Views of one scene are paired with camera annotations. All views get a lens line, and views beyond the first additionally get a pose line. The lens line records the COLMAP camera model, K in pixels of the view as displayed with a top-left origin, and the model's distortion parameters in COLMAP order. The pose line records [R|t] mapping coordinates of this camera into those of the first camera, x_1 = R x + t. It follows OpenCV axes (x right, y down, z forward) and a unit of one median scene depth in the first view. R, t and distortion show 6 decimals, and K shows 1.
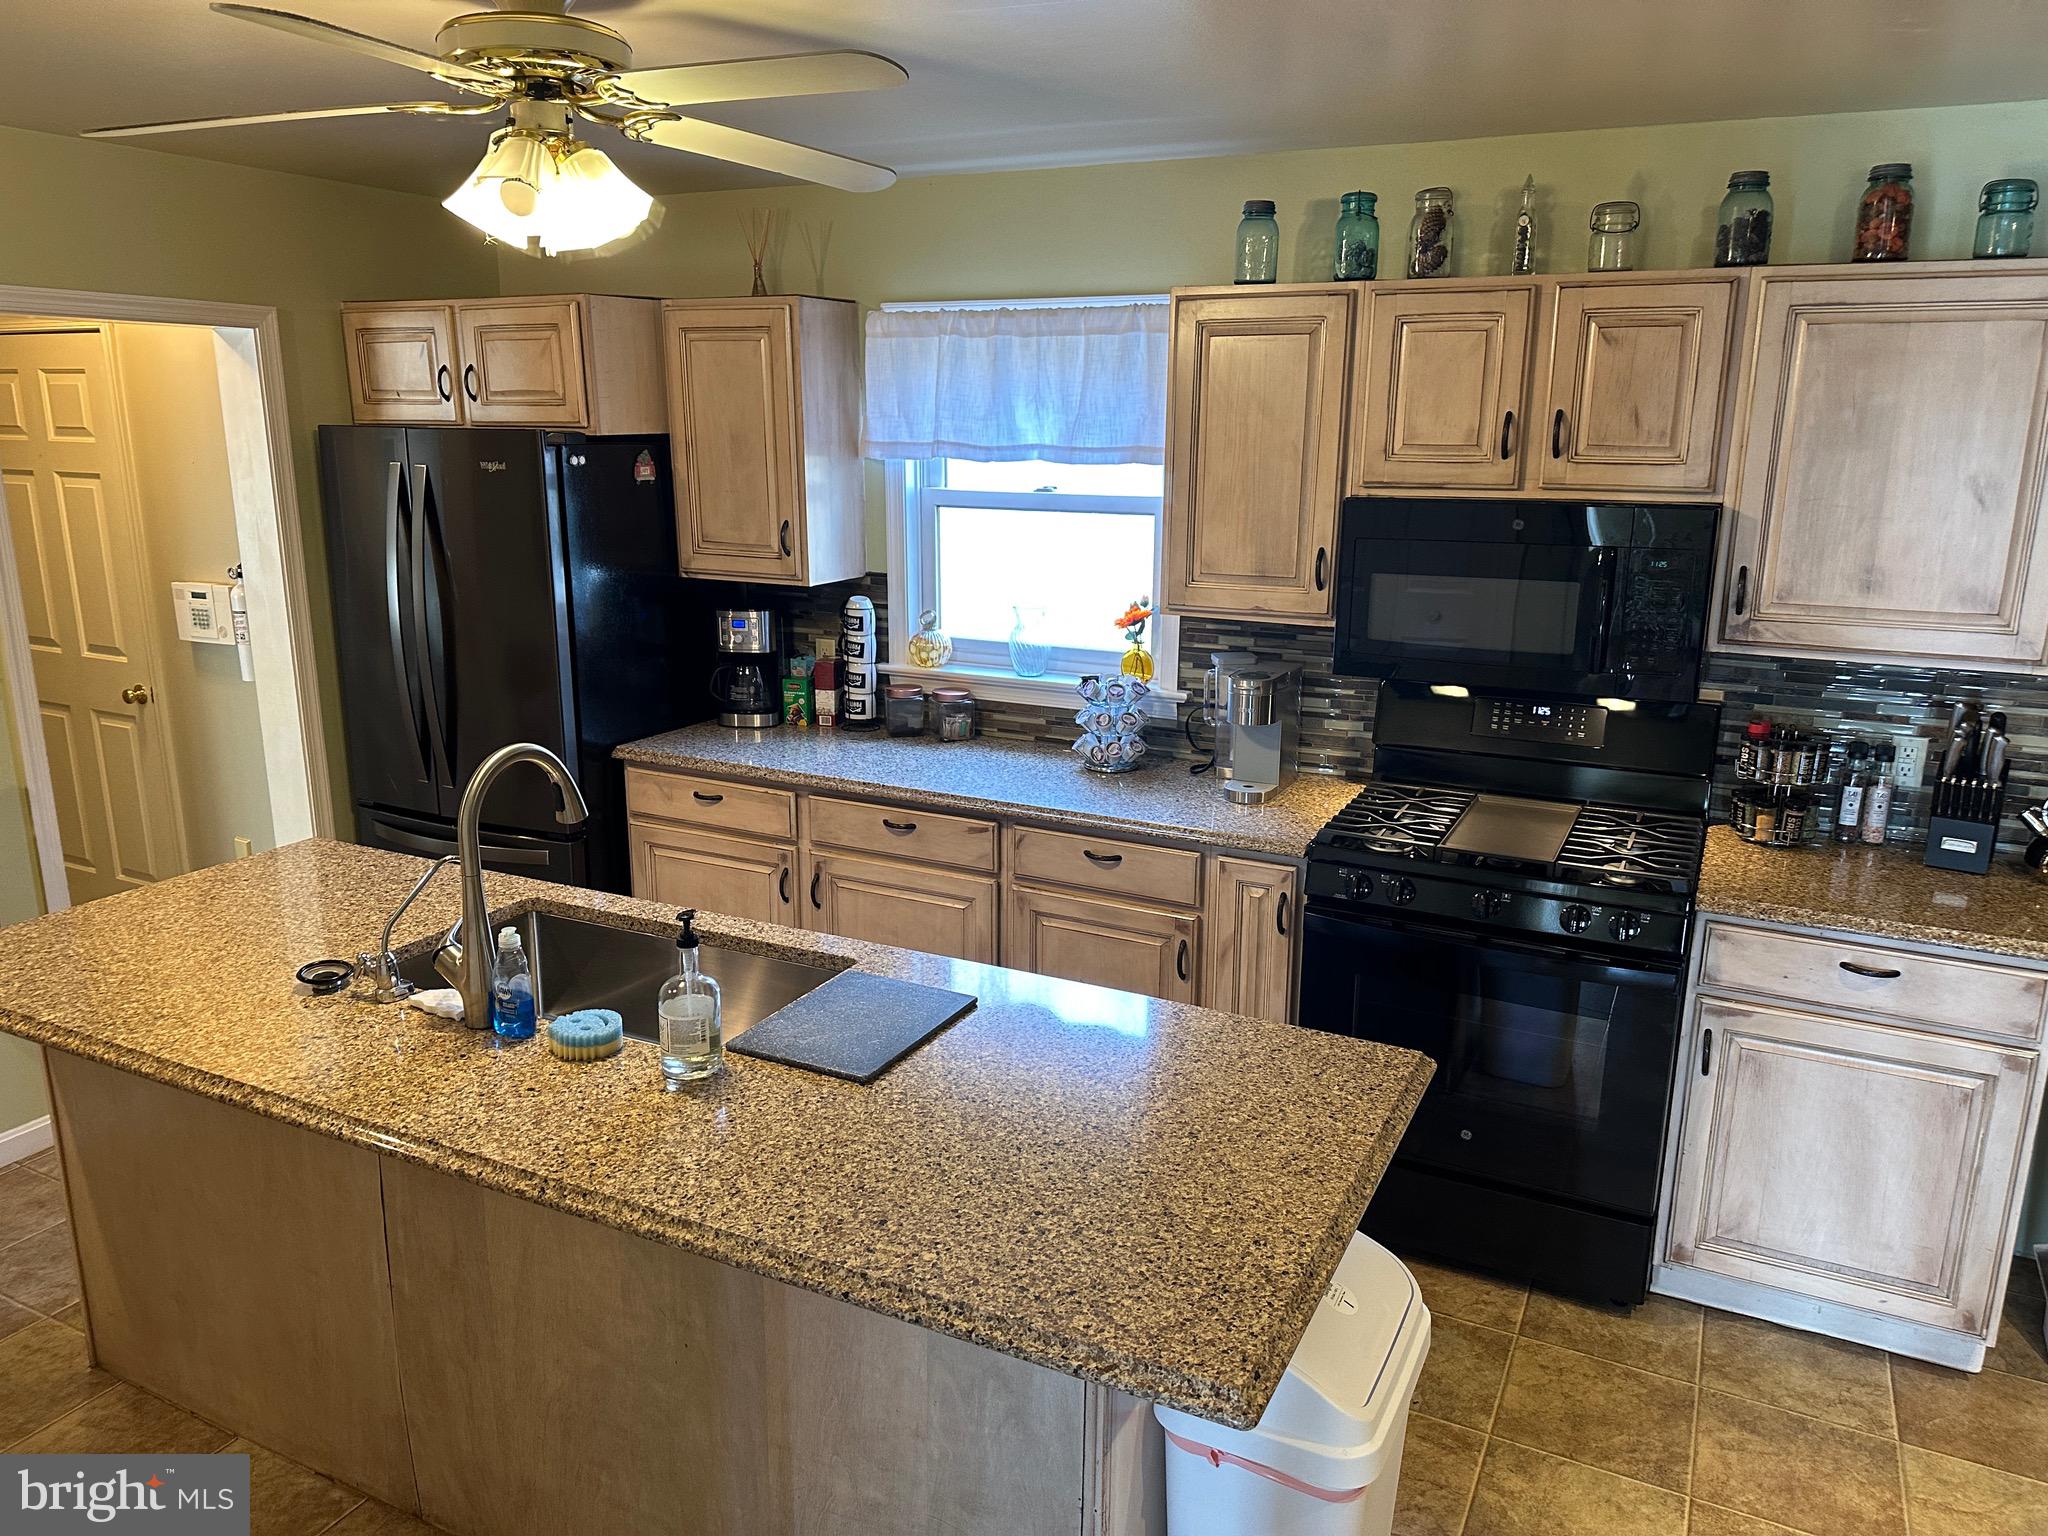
lens RADIAL K [[1425.5, 0, 1021.6], [0, 1425.5, 788.2], [0, 0, 1]] dist [0.028641, -0.051232]
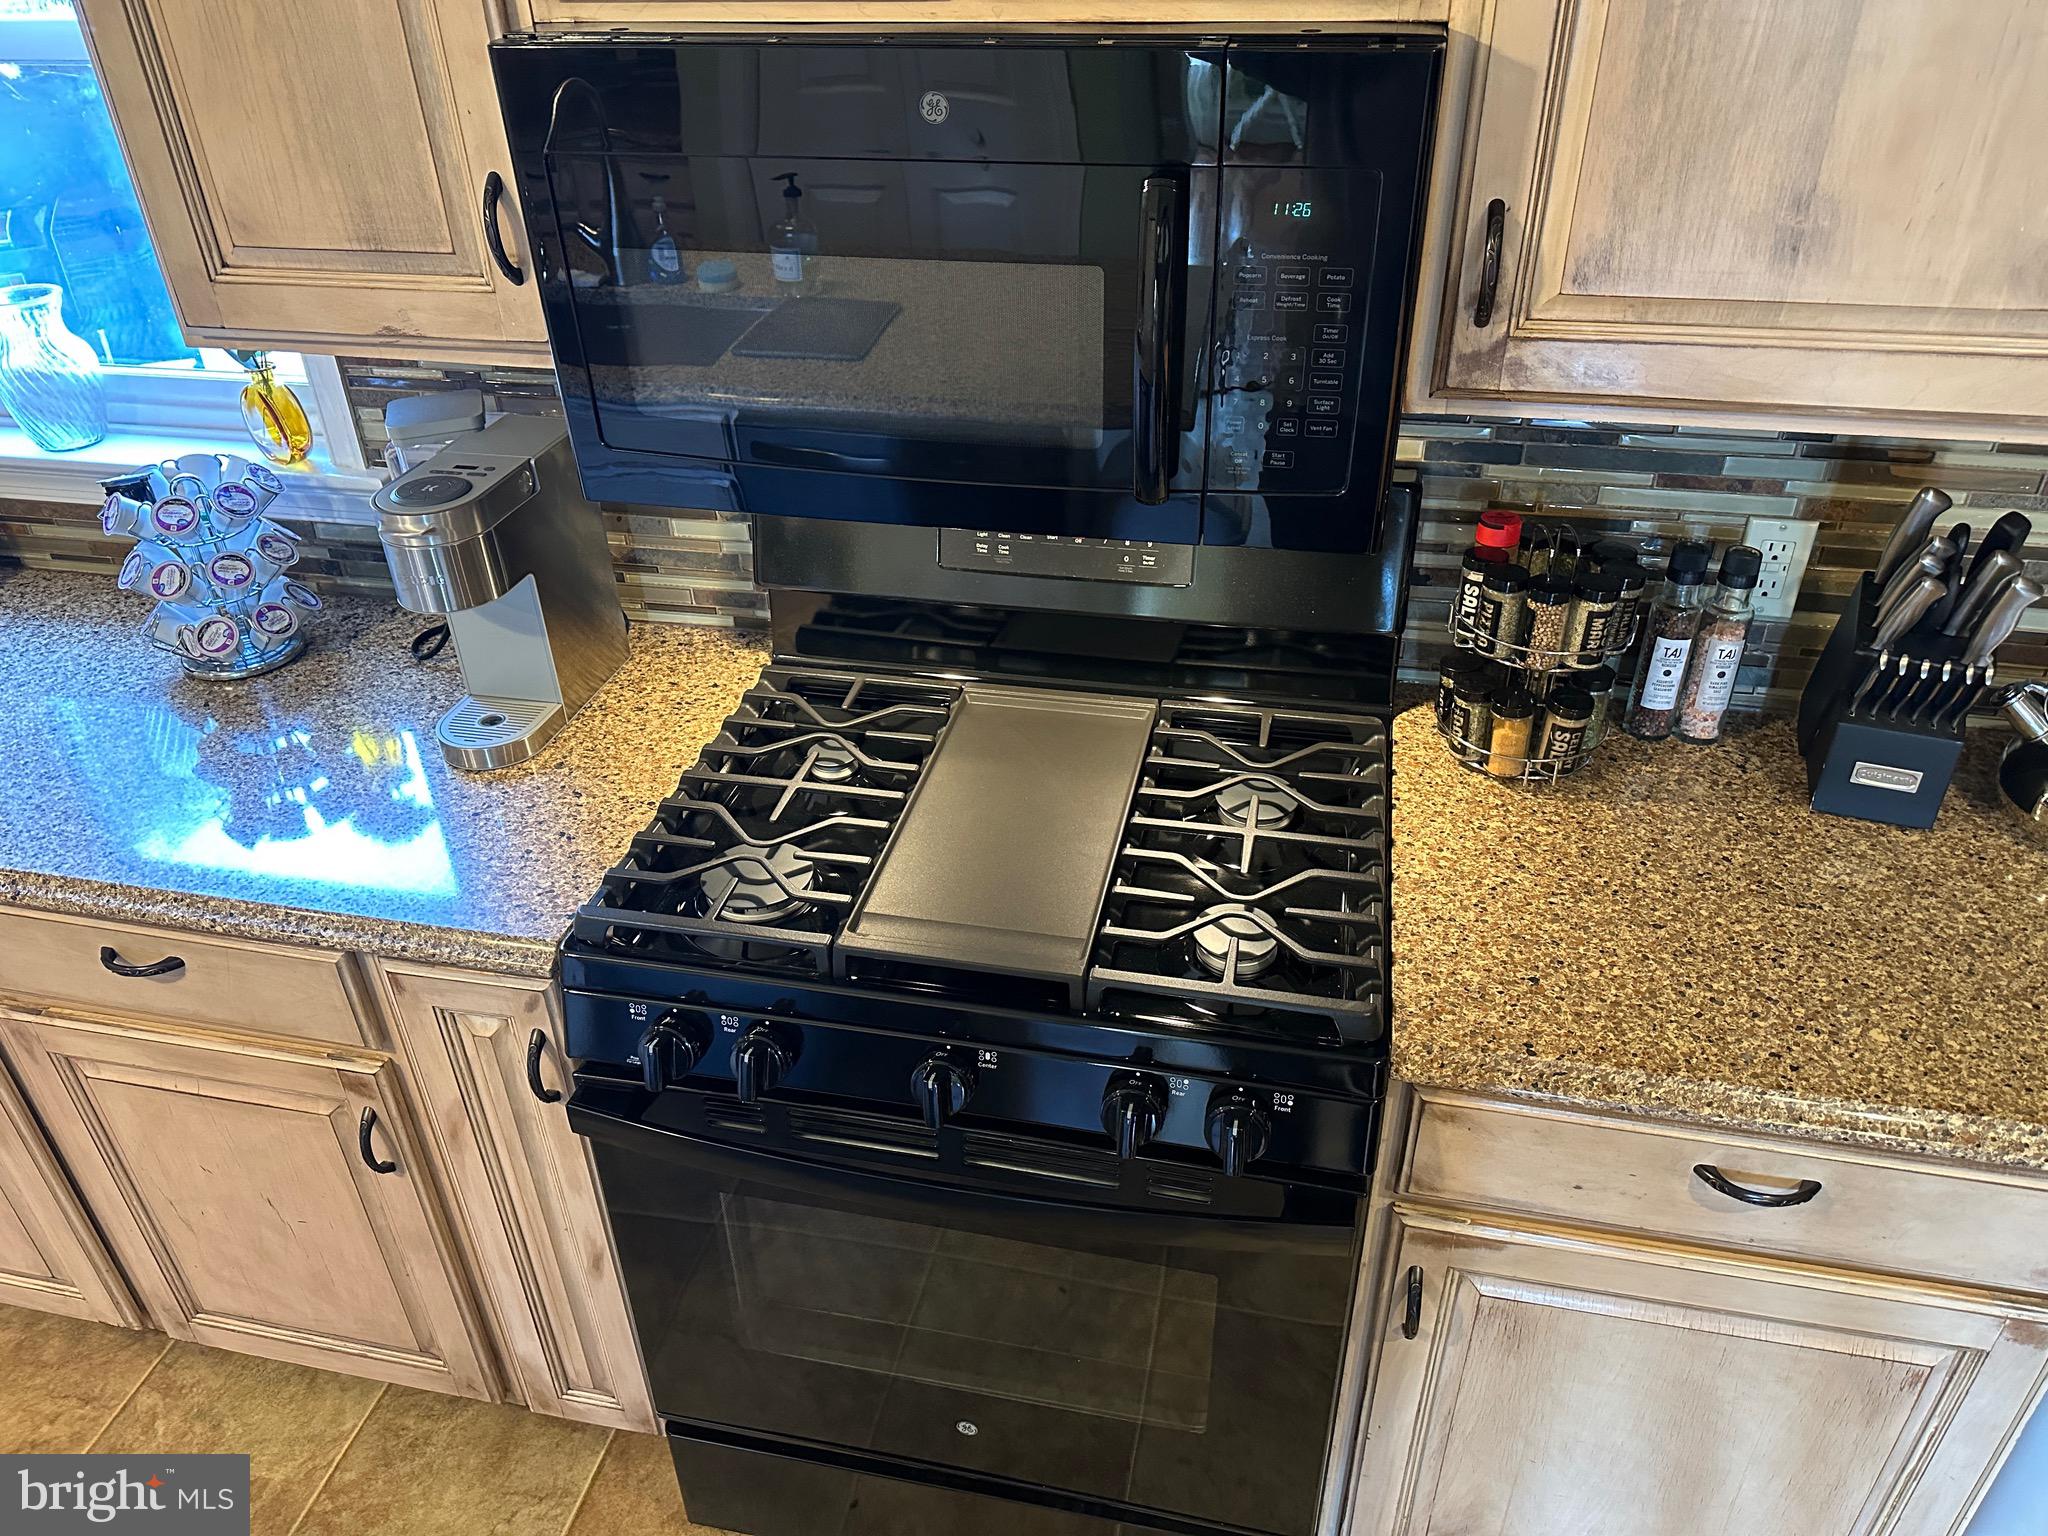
lens RADIAL K [[1425.5, 0, 1024.8], [0, 1425.5, 760.0], [0, 0, 1]] dist [0.028641, -0.051232]
pose [[0.967035, -0.156250, 0.201071, 0.261052], [0.086181, 0.943839, 0.318968, -0.135906], [-0.239617, -0.291124, 0.926191, 0.585550]]
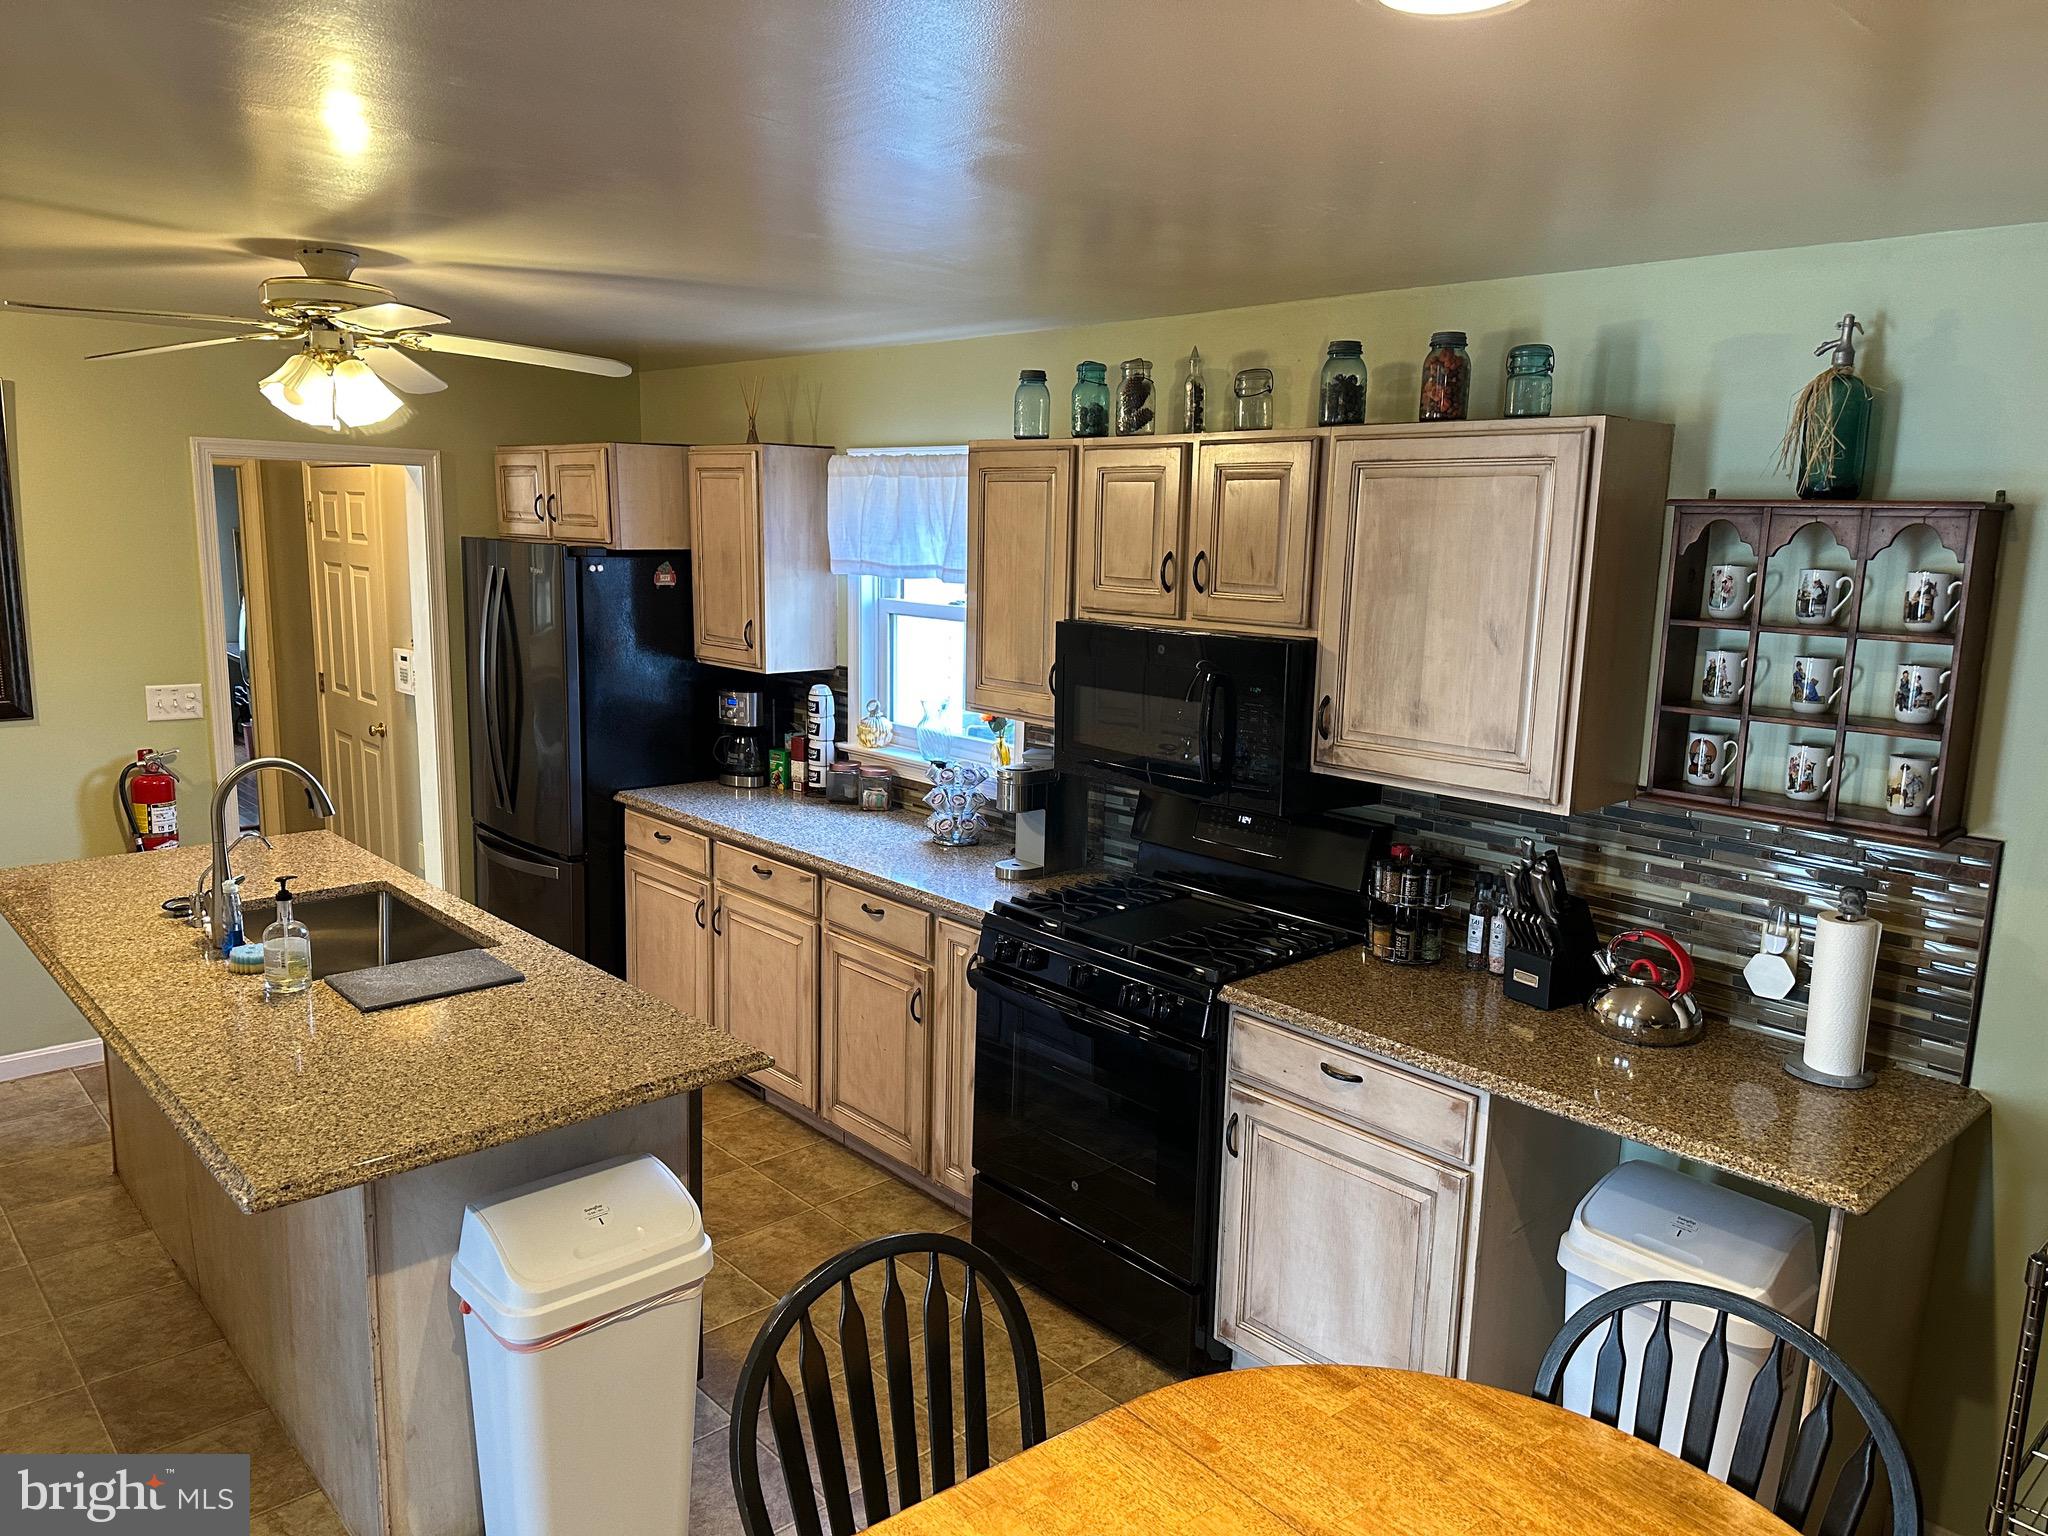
lens RADIAL K [[1425.5, 0, 1036.7], [0, 1425.5, 783.8], [0, 0, 1]] dist [0.028641, -0.051232]
pose [[0.937379, 0.079395, -0.339141, 0.622616], [-0.105192, 0.992739, -0.058340, -0.001432], [0.332046, 0.090362, 0.938925, -0.081549]]
